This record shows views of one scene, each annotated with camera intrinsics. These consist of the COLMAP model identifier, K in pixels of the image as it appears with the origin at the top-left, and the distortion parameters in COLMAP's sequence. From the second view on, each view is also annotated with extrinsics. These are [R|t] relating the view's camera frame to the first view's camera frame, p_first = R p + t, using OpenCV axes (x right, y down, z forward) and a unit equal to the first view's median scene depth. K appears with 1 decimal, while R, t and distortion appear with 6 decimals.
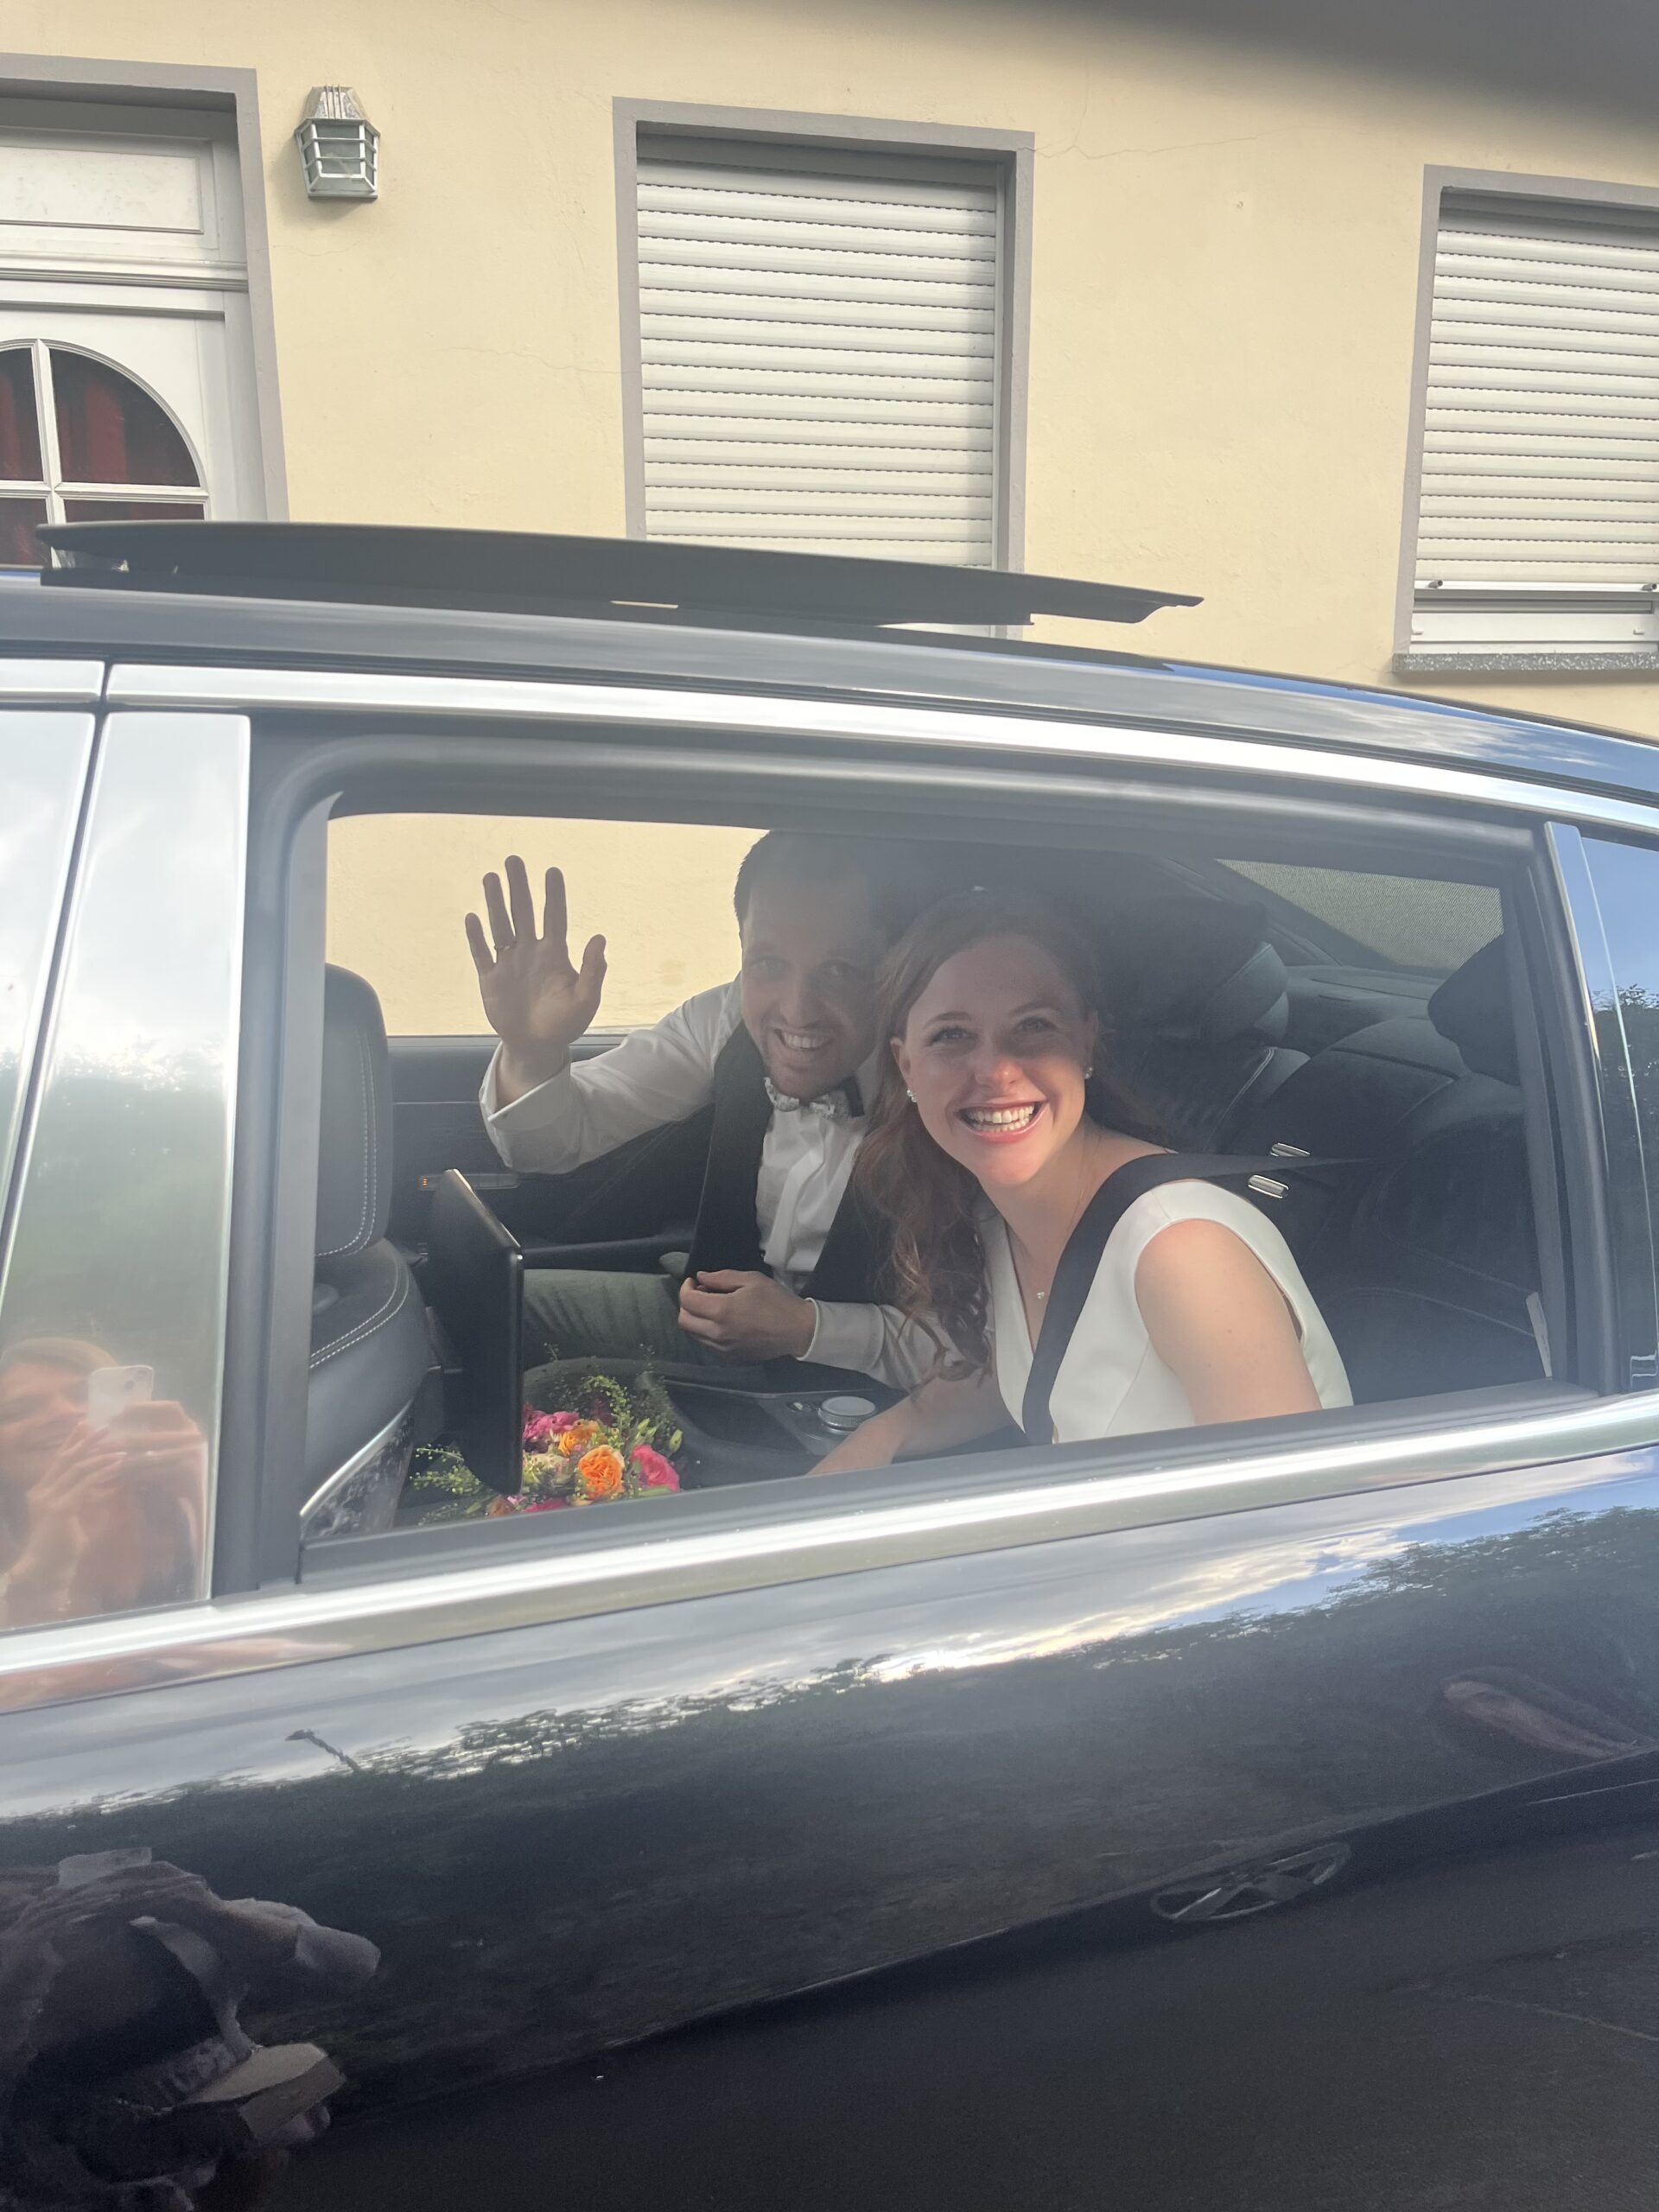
lens RADIAL K [[1668.7, 0, 810.7], [0, 1668.7, 1095.4], [0, 0, 1]] dist [0.060812, -0.103614]
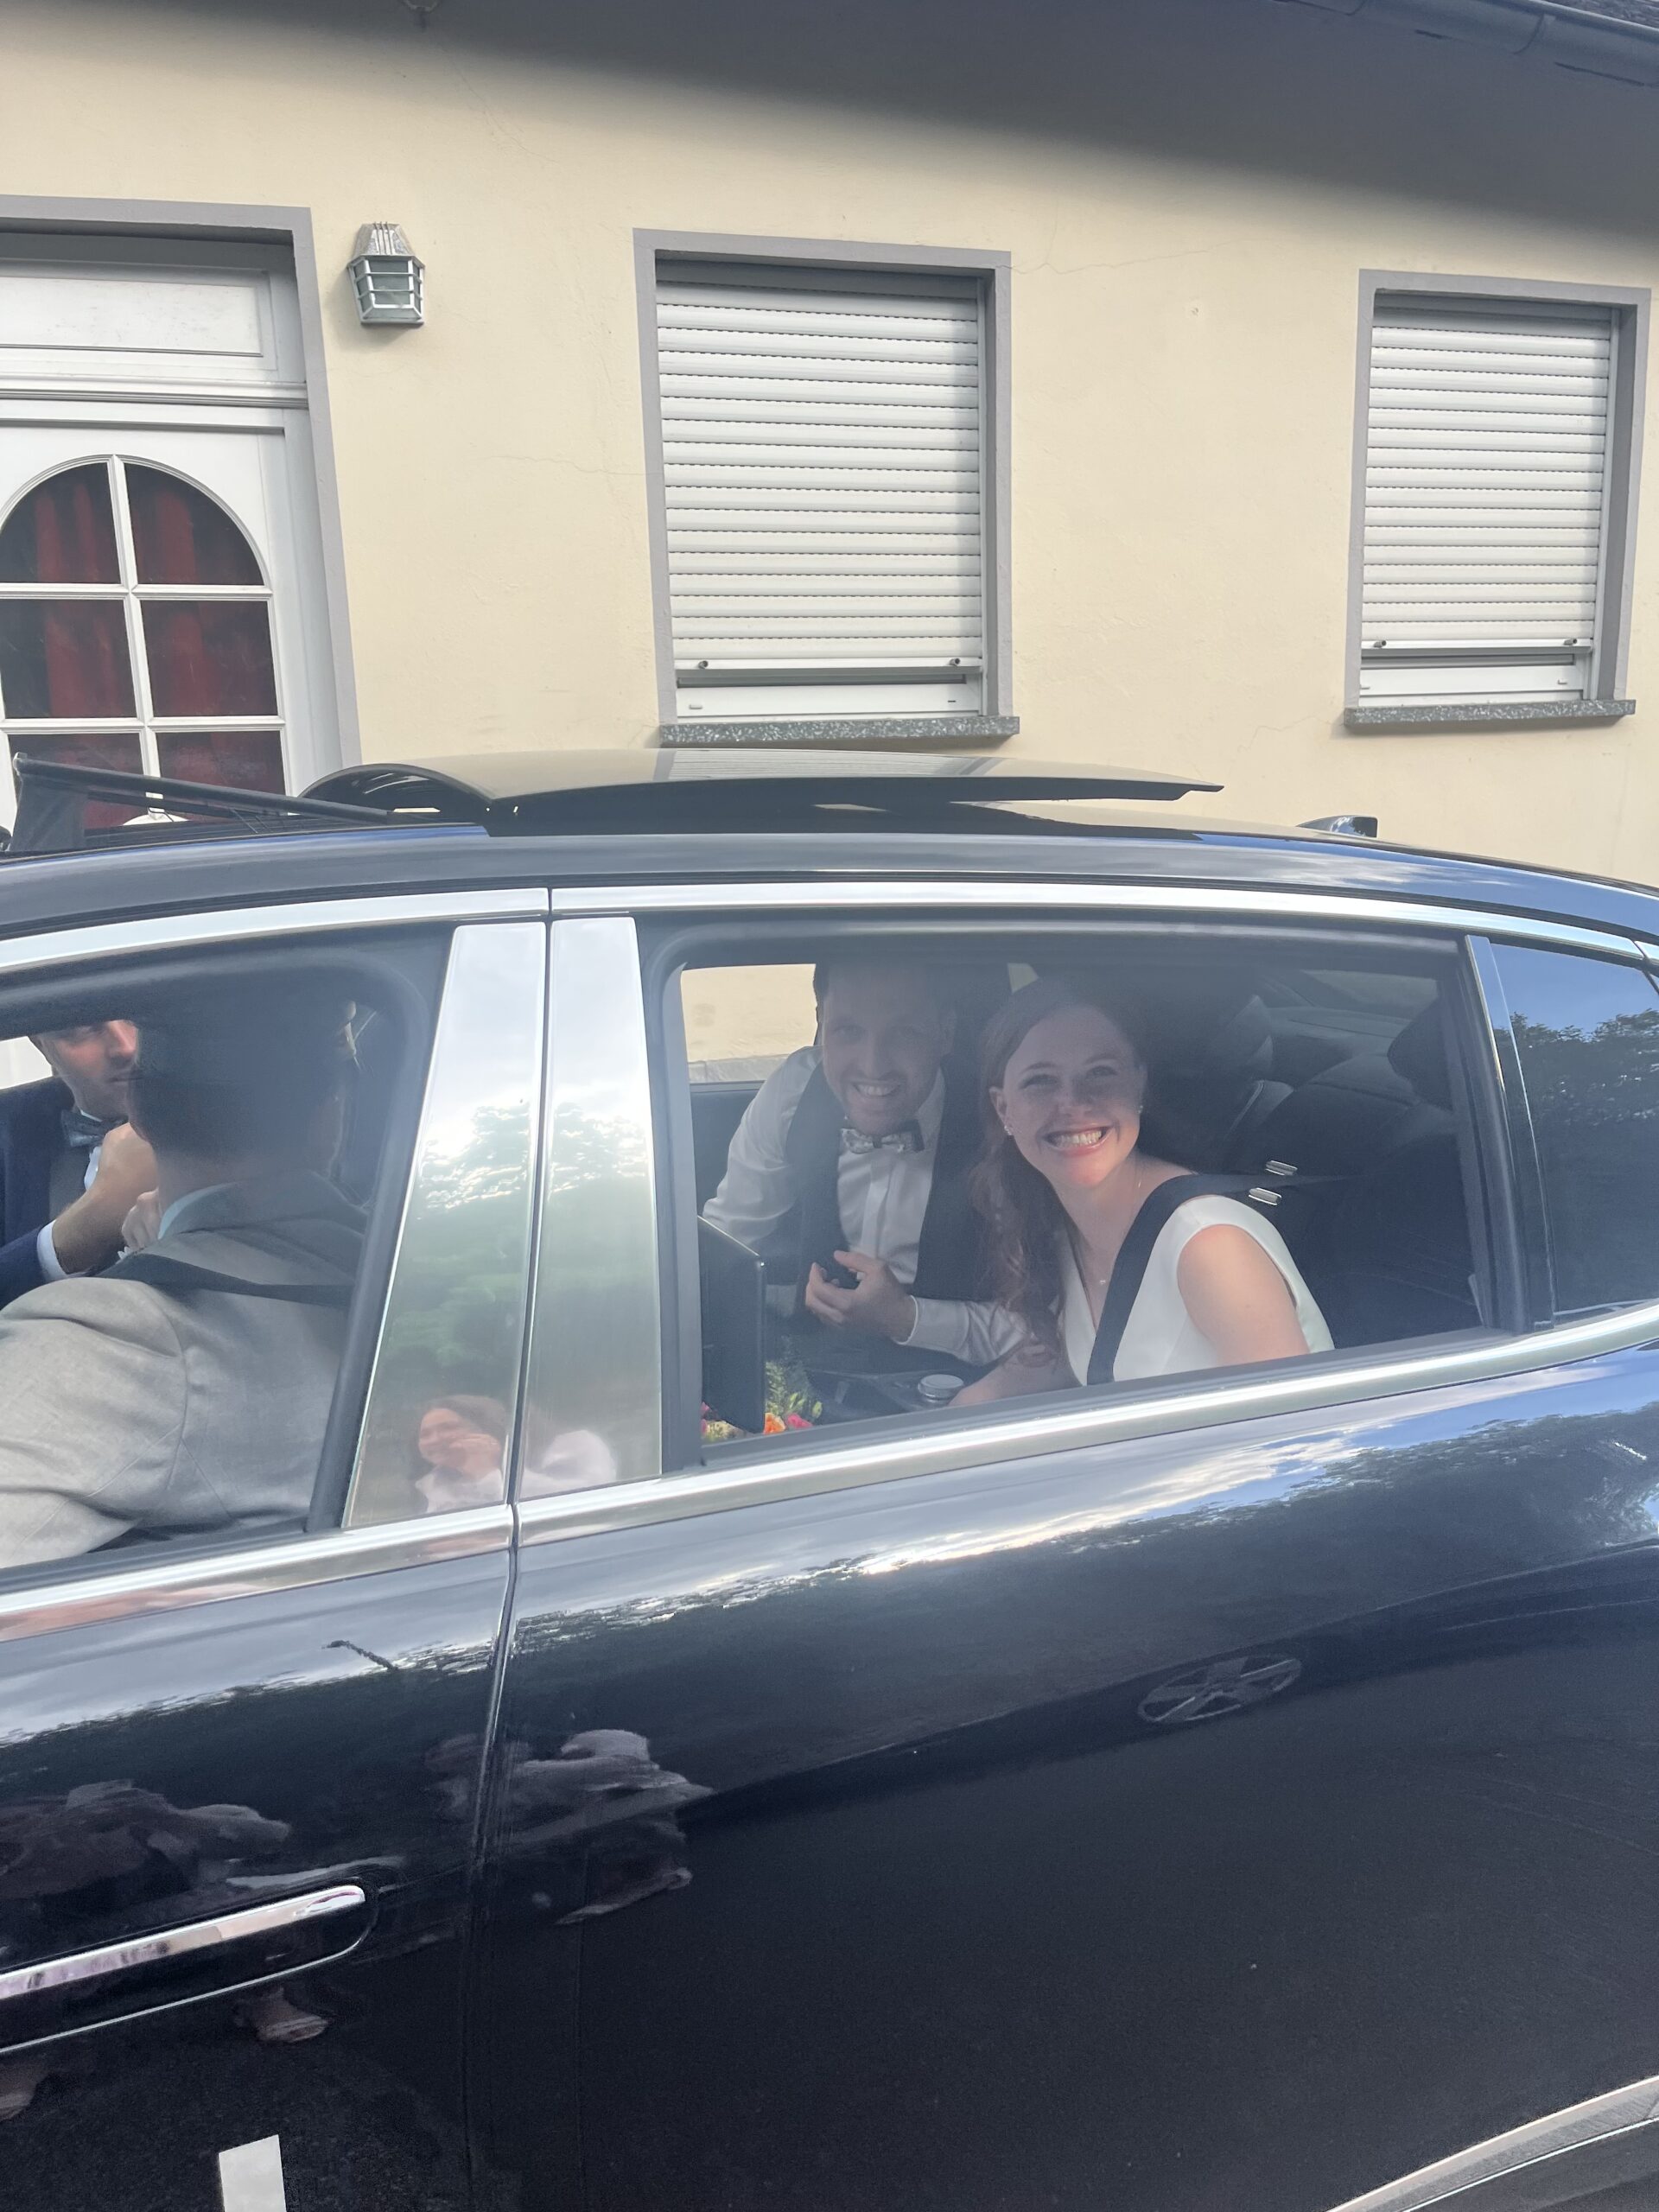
lens RADIAL K [[1695.4, 0, 829.5], [0, 1695.4, 1106.0], [0, 0, 1]] dist [0.001639, -0.004112]
pose [[0.998981, -0.029226, 0.034388, -0.044735], [0.029348, 0.999565, -0.003036, -0.008688], [-0.034285, 0.004042, 0.999404, -0.120293]]
